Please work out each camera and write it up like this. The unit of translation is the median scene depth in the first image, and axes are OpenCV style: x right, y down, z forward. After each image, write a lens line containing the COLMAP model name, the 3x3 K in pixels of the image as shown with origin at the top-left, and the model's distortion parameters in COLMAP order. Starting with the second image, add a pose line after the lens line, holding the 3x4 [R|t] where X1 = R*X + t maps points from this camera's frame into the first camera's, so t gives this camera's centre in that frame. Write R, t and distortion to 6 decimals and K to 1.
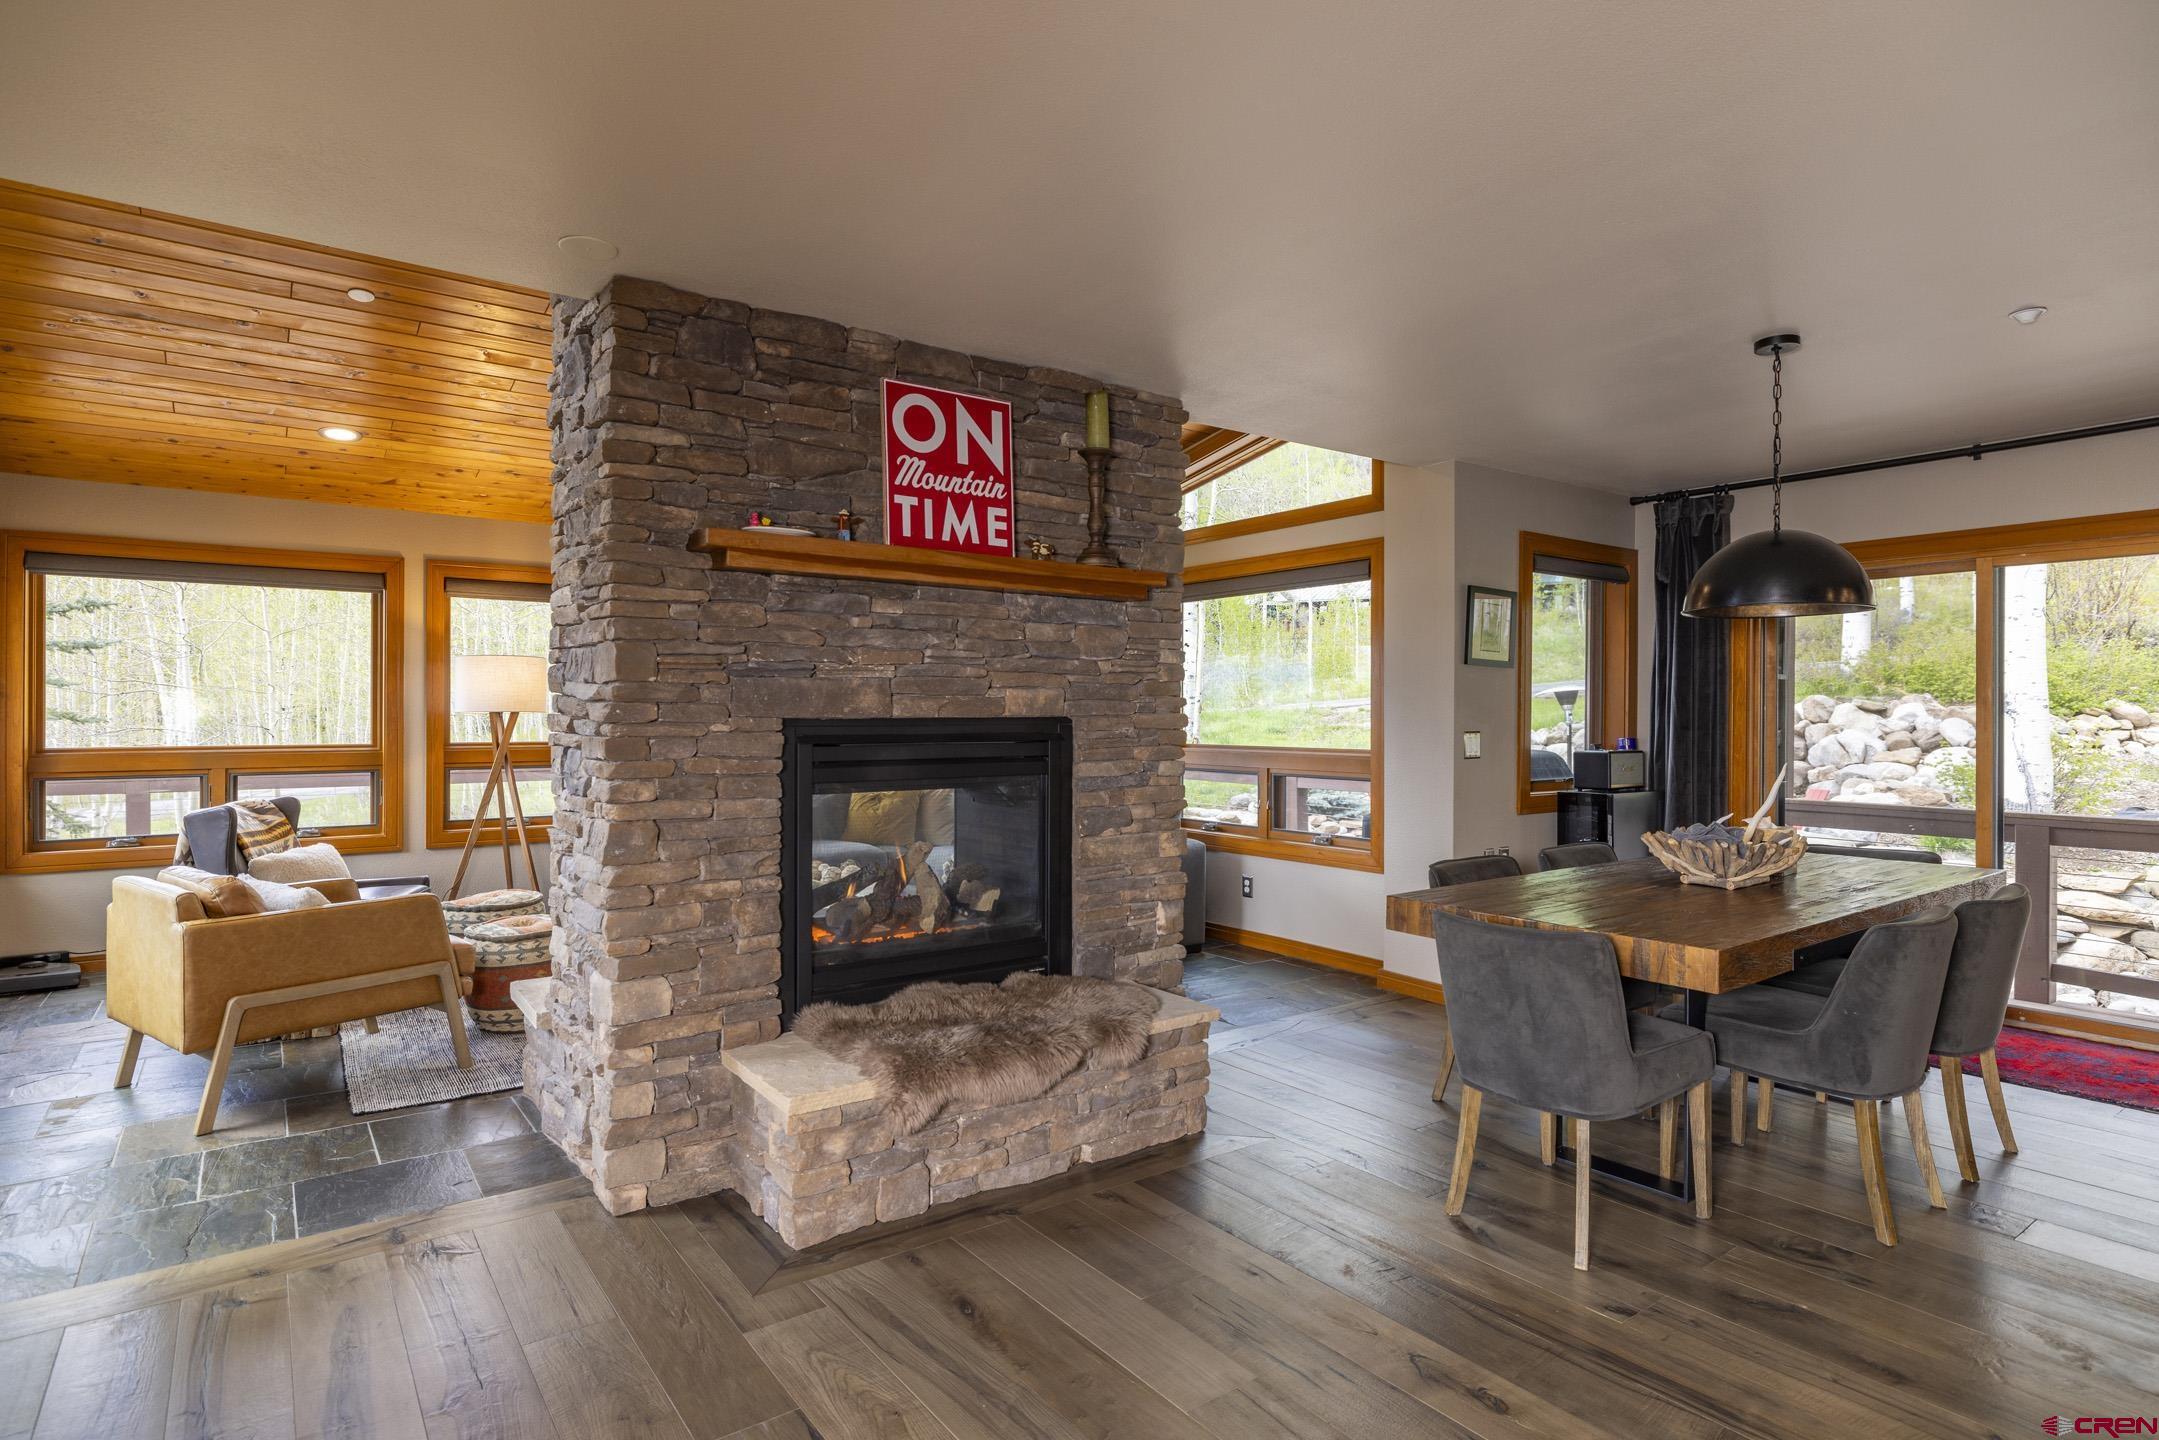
lens RADIAL K [[1121.0, 0, 1087.8], [0, 1121.0, 719.6], [0, 0, 1]] dist [-0.001449, 0.000850]
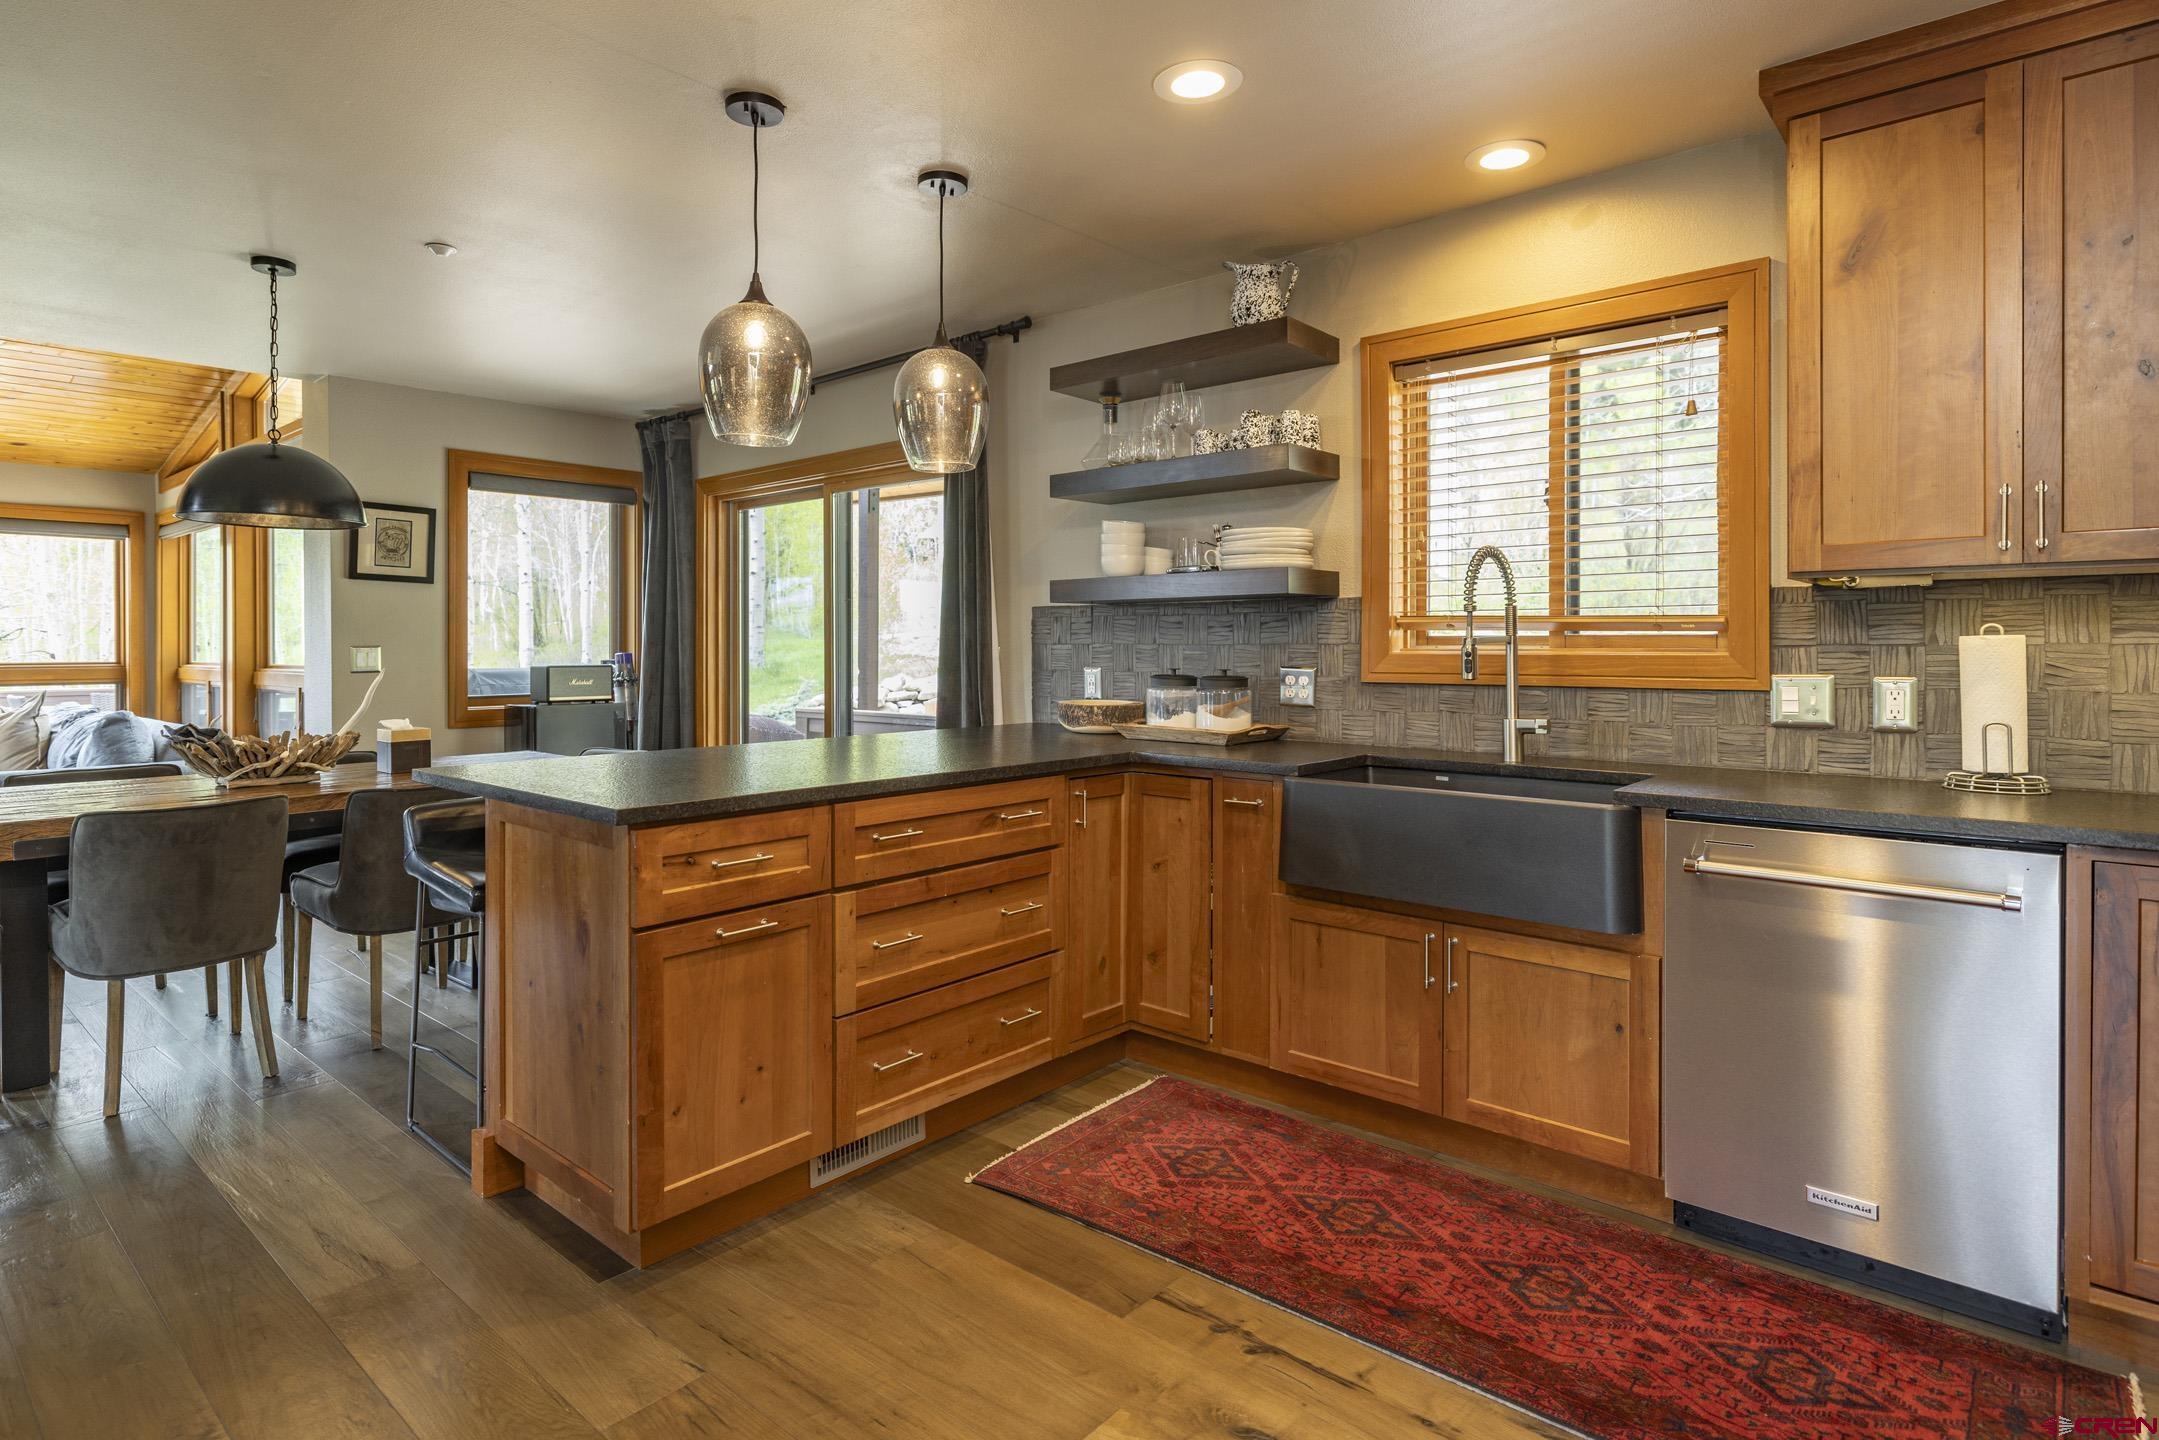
lens RADIAL K [[1141.9, 0, 1076.6], [0, 1141.9, 648.8], [0, 0, 1]] dist [-0.002040, 0.000819]
pose [[0.975334, -0.005681, 0.220662, 1.073140], [0.006245, 0.999979, -0.001859, 0.027919], [-0.220647, 0.003191, 0.975349, -0.203360]]
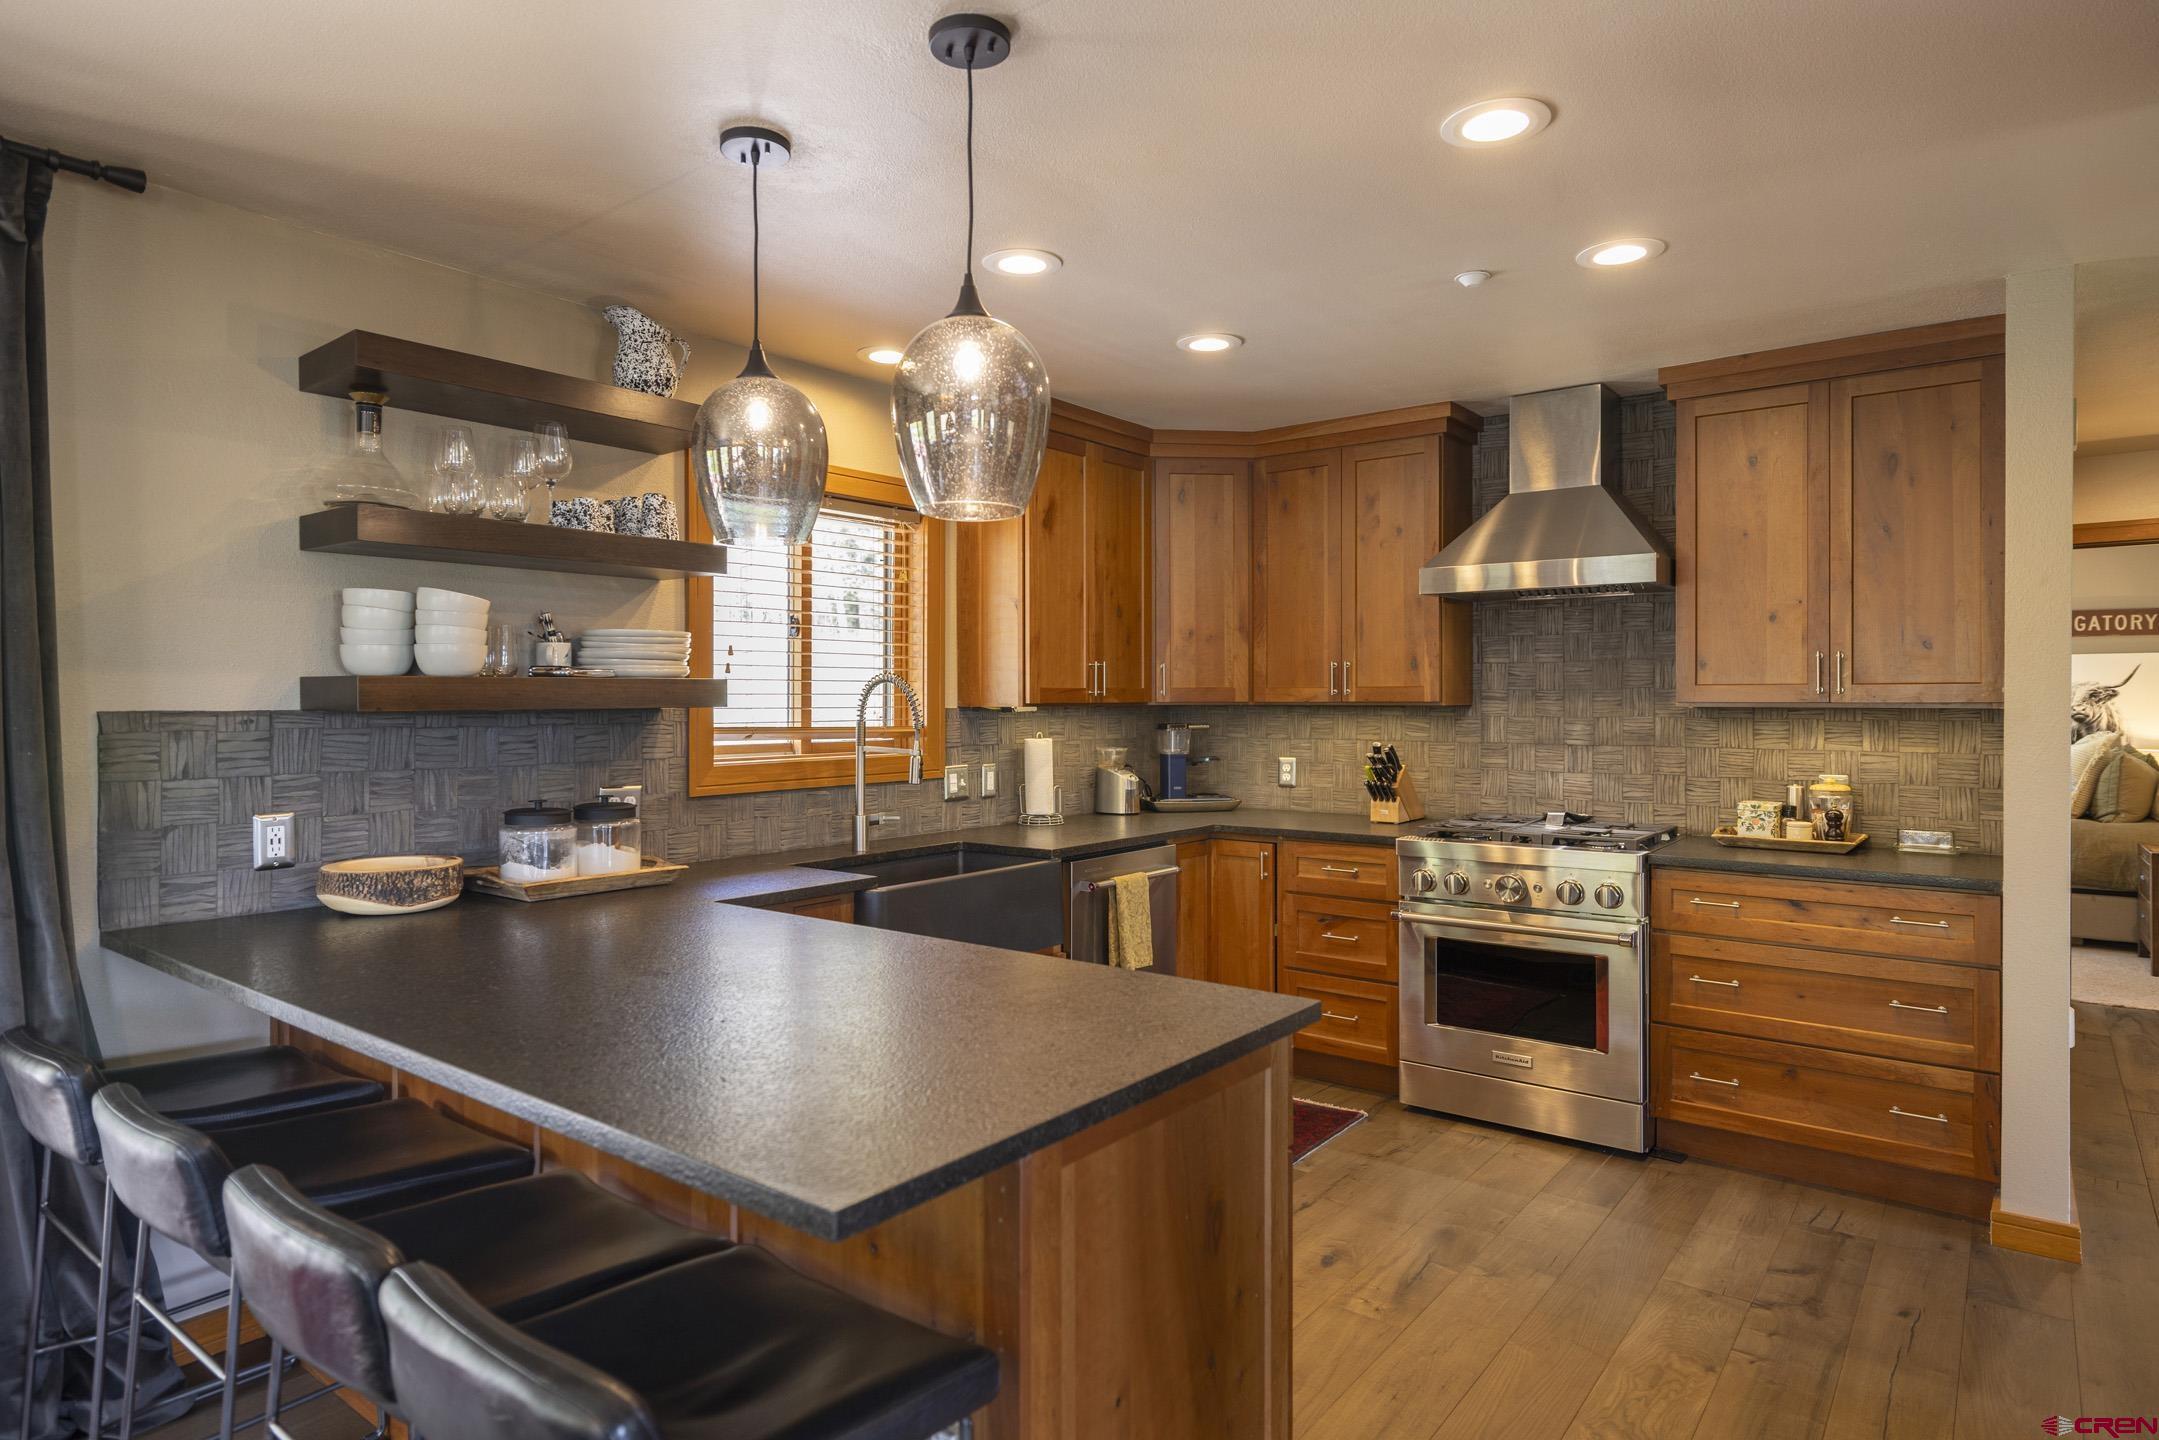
lens RADIAL K [[1256.7, 0, 1059.3], [0, 1256.7, 696.7], [0, 0, 1]] dist [0.018442, 0.001000]
pose [[-0.273588, -0.000842, 0.961847, 0.462442], [0.009405, 0.999949, 0.003551, -0.025839], [-0.961801, 0.010017, -0.273566, 0.681352]]
